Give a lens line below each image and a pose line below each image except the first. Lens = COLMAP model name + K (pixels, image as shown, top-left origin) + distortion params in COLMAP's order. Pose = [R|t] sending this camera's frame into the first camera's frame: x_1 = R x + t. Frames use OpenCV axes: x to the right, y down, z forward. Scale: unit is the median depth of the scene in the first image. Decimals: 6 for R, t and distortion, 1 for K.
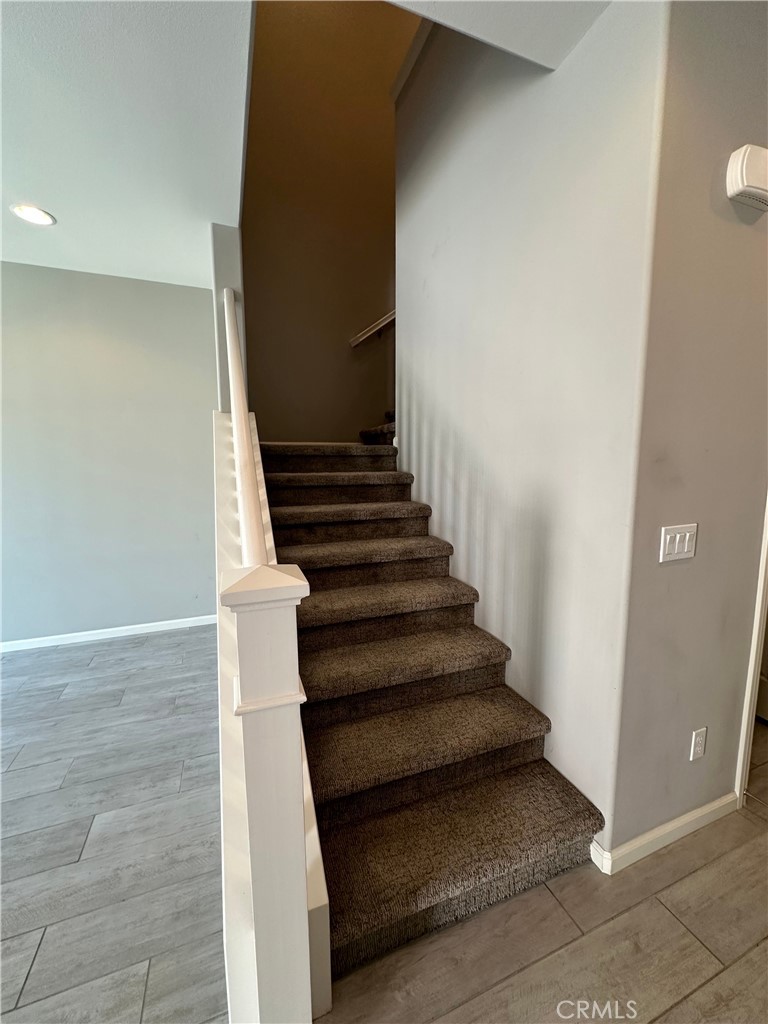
lens RADIAL K [[409.6, 0, 382.8], [0, 409.6, 511.7], [0, 0, 1]] dist [-0.003801, 0.000443]
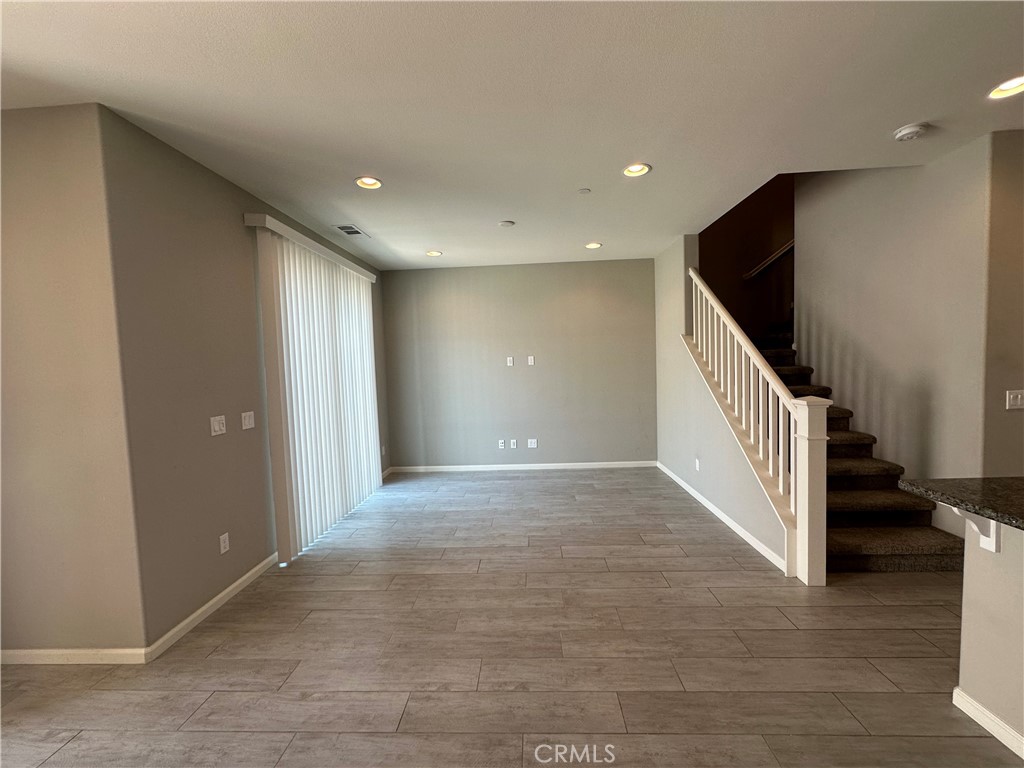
lens RADIAL K [[409.6, 0, 512.4], [0, 409.6, 384.3], [0, 0, 1]] dist [-0.003801, 0.000443]
pose [[0.915115, -0.005113, -0.403160, -0.440992], [-0.019452, 0.998195, -0.056813, 0.103872], [0.402723, 0.059833, 0.913364, -1.102548]]
